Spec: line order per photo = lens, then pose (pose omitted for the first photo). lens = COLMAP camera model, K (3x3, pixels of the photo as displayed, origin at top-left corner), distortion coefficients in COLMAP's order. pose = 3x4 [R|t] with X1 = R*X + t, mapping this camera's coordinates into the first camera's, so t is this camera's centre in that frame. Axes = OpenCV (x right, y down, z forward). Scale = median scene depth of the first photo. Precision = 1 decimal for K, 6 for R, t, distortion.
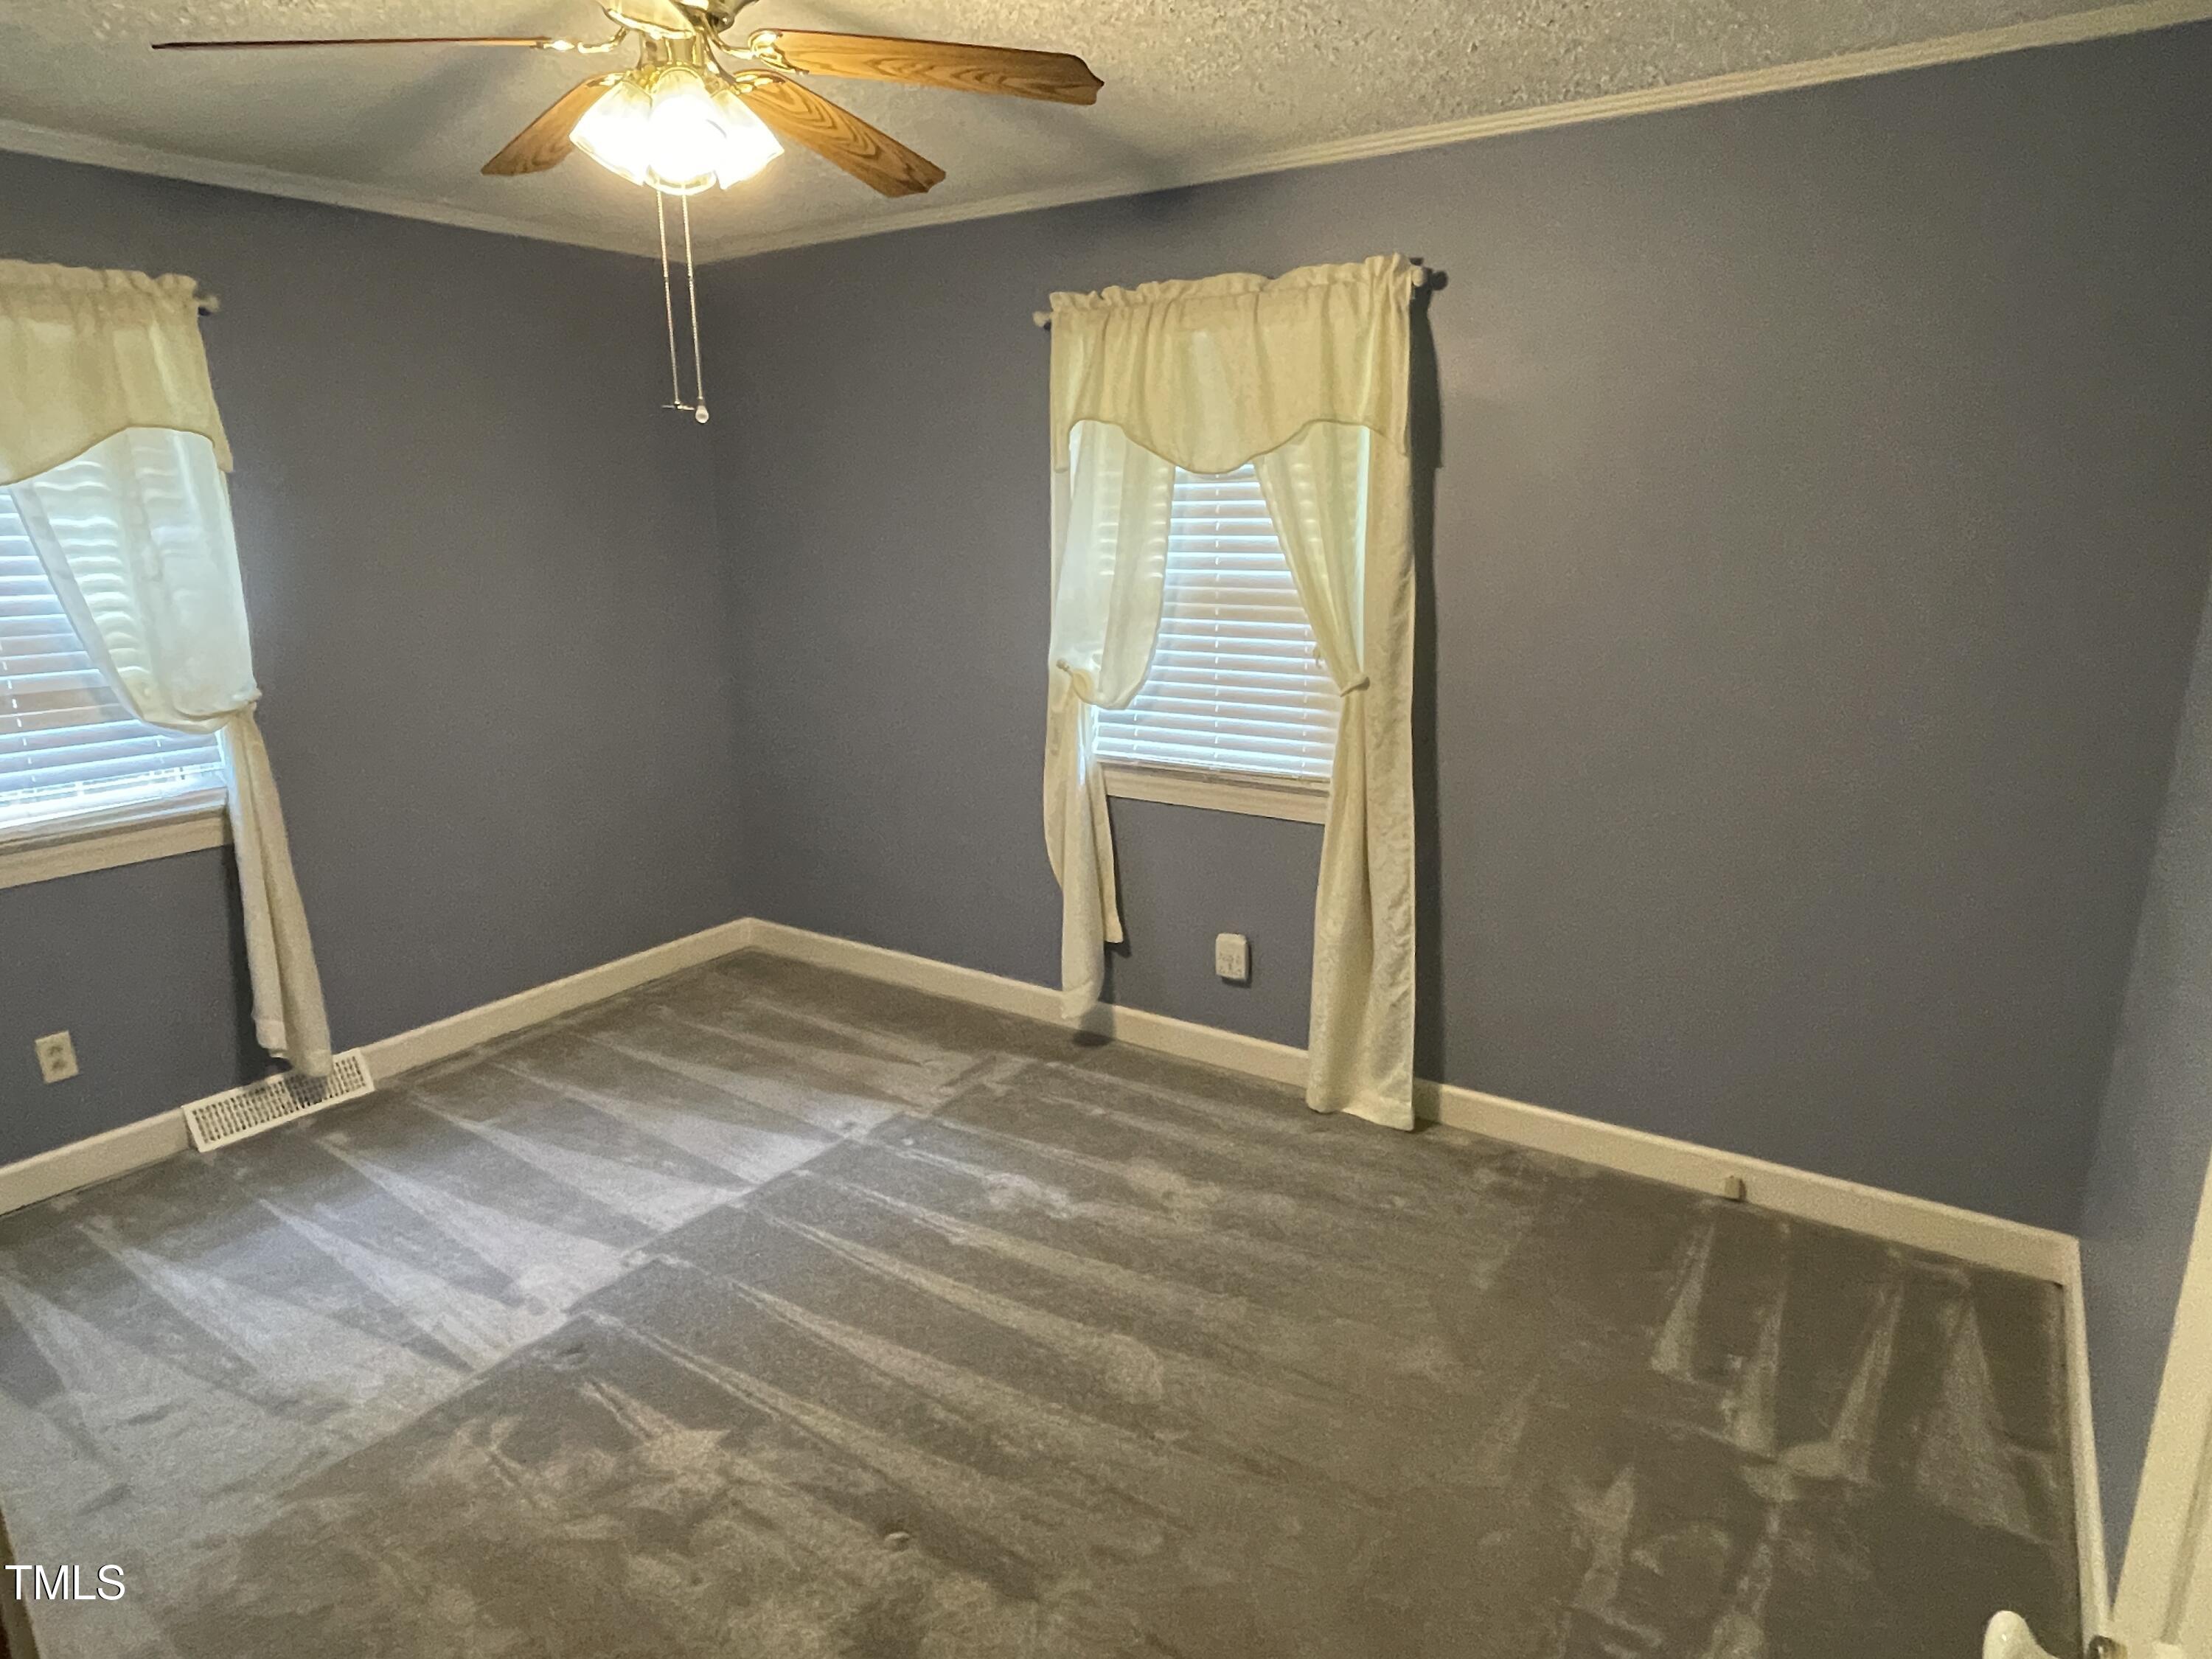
lens RADIAL K [[1351.8, 0, 1106.0], [0, 1351.8, 829.5], [0, 0, 1]] dist [0.020904, -0.037498]
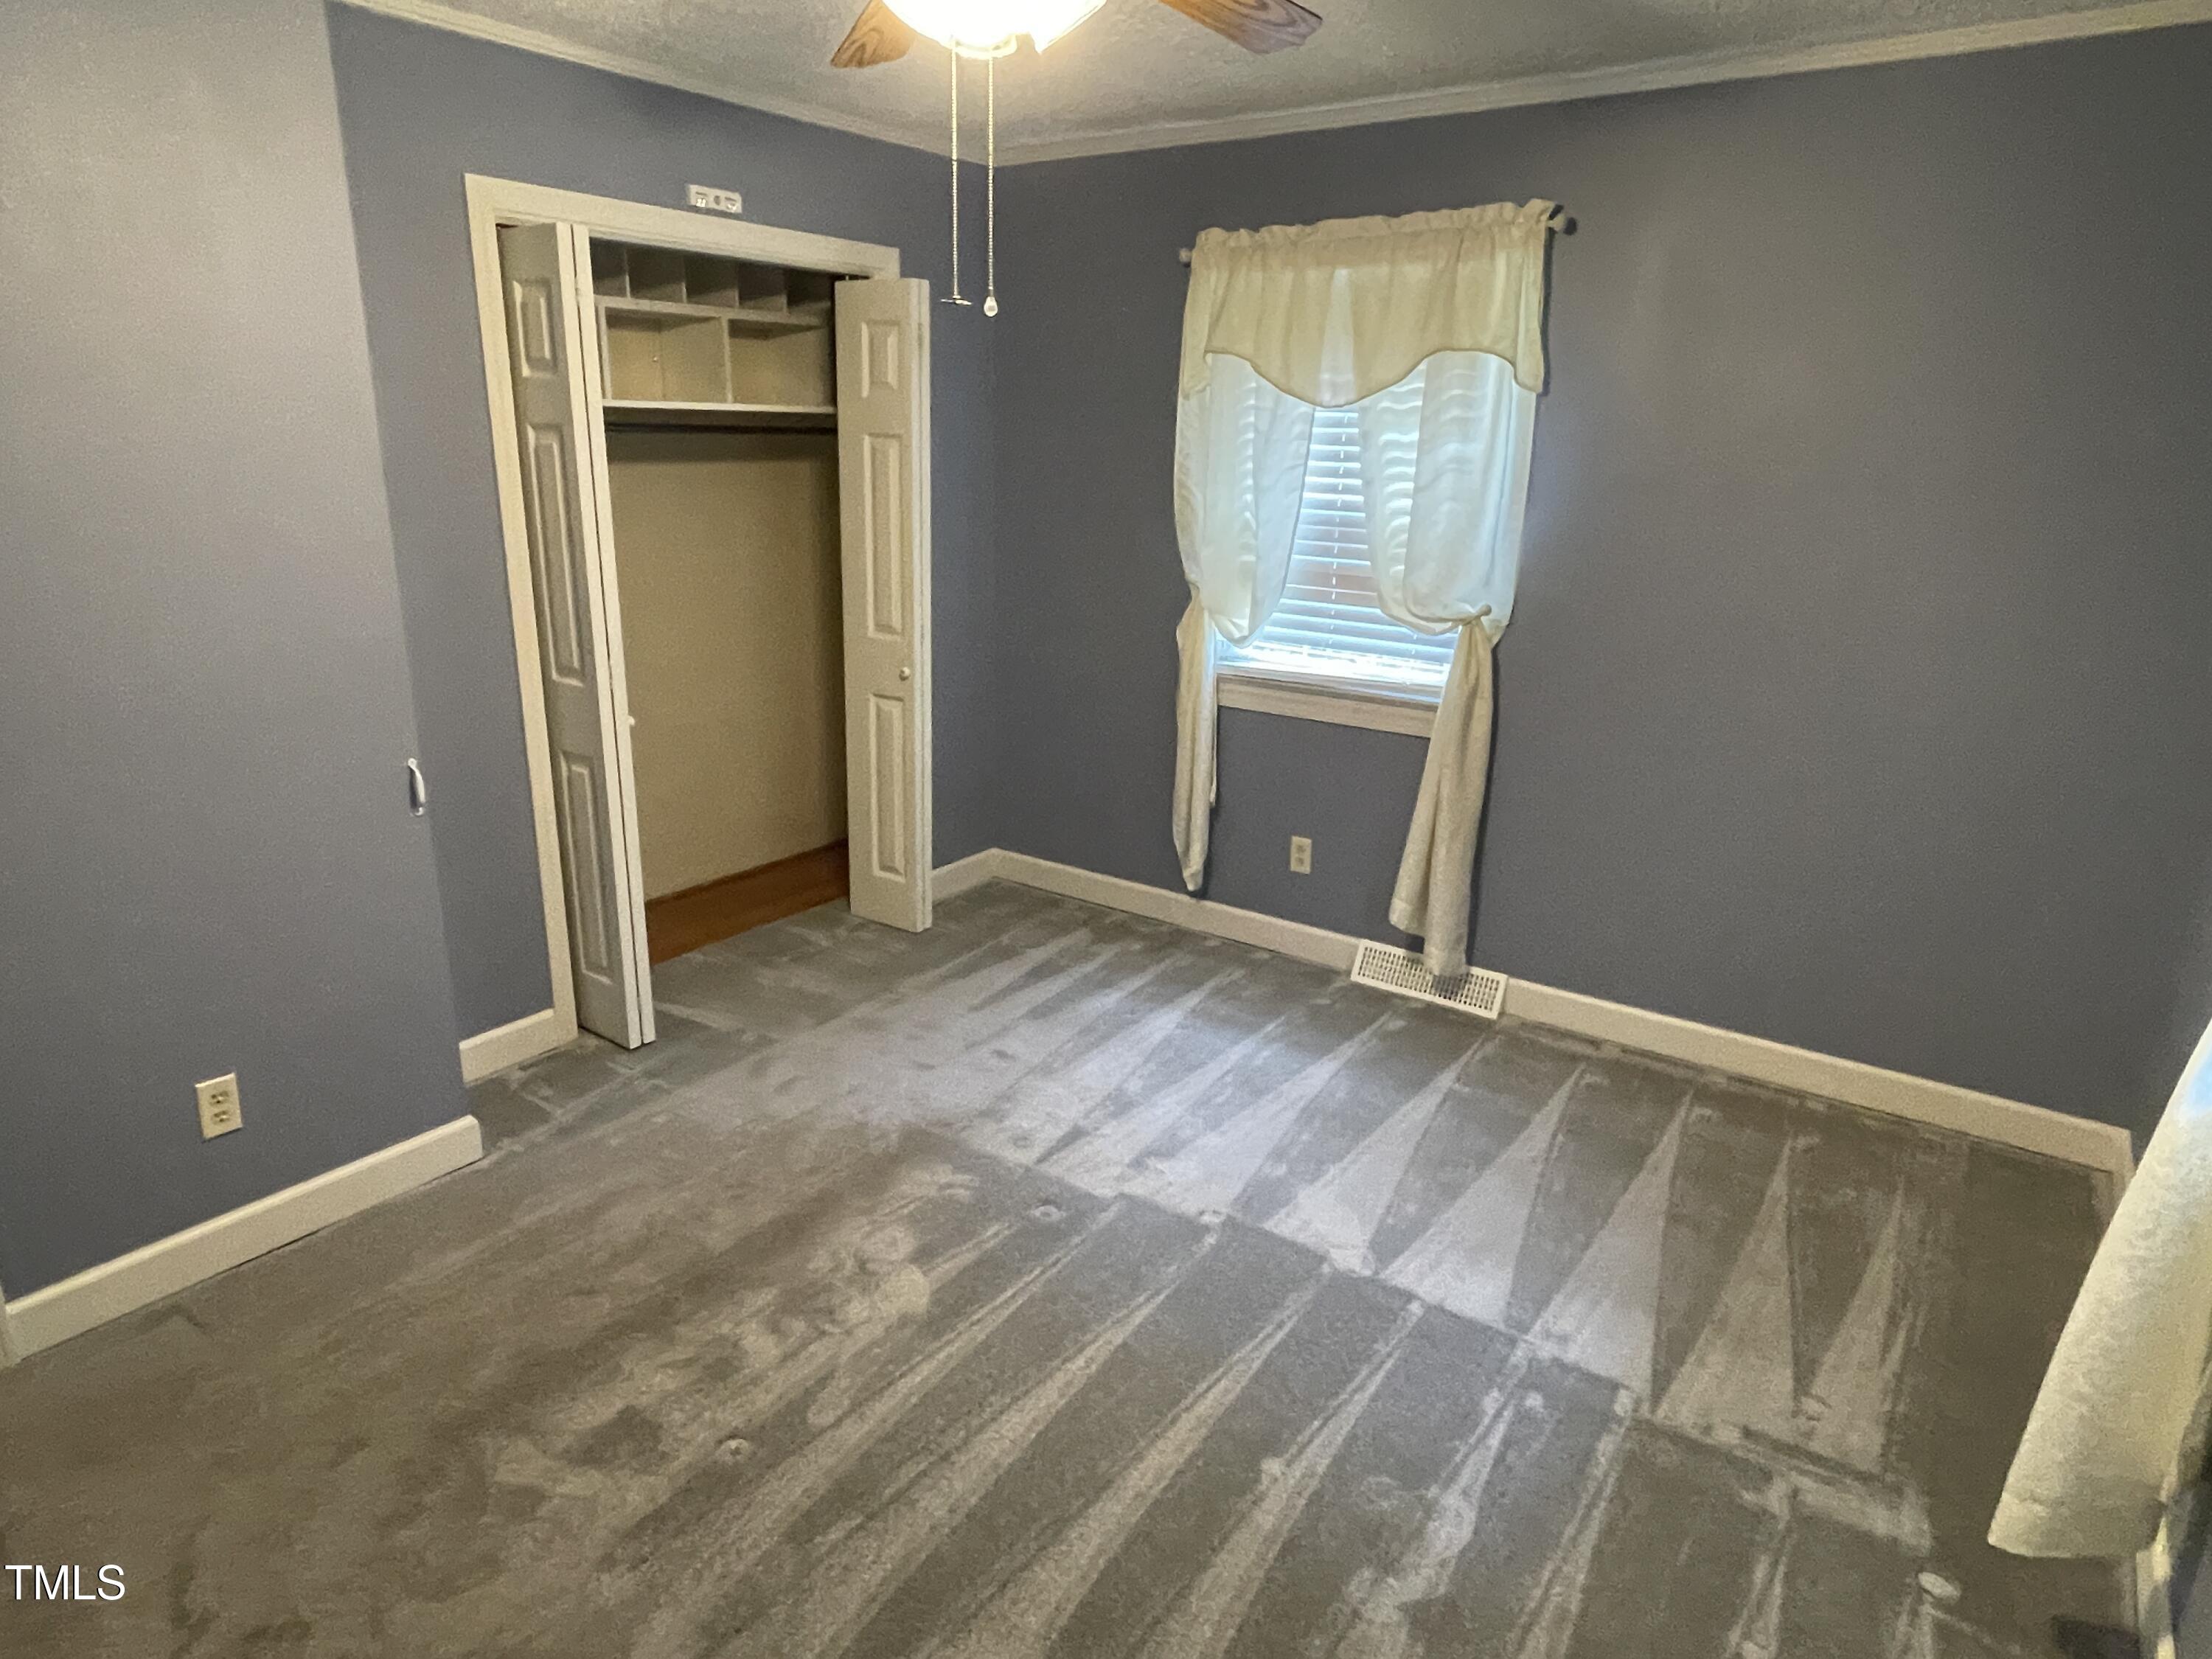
lens RADIAL K [[1351.8, 0, 1106.0], [0, 1351.8, 829.5], [0, 0, 1]] dist [0.020904, -0.037498]
pose [[-0.050218, 0.291049, -0.955389, 0.452344], [-0.255084, 0.921132, 0.294020, -0.182632], [0.965614, 0.258470, 0.027985, 0.759160]]
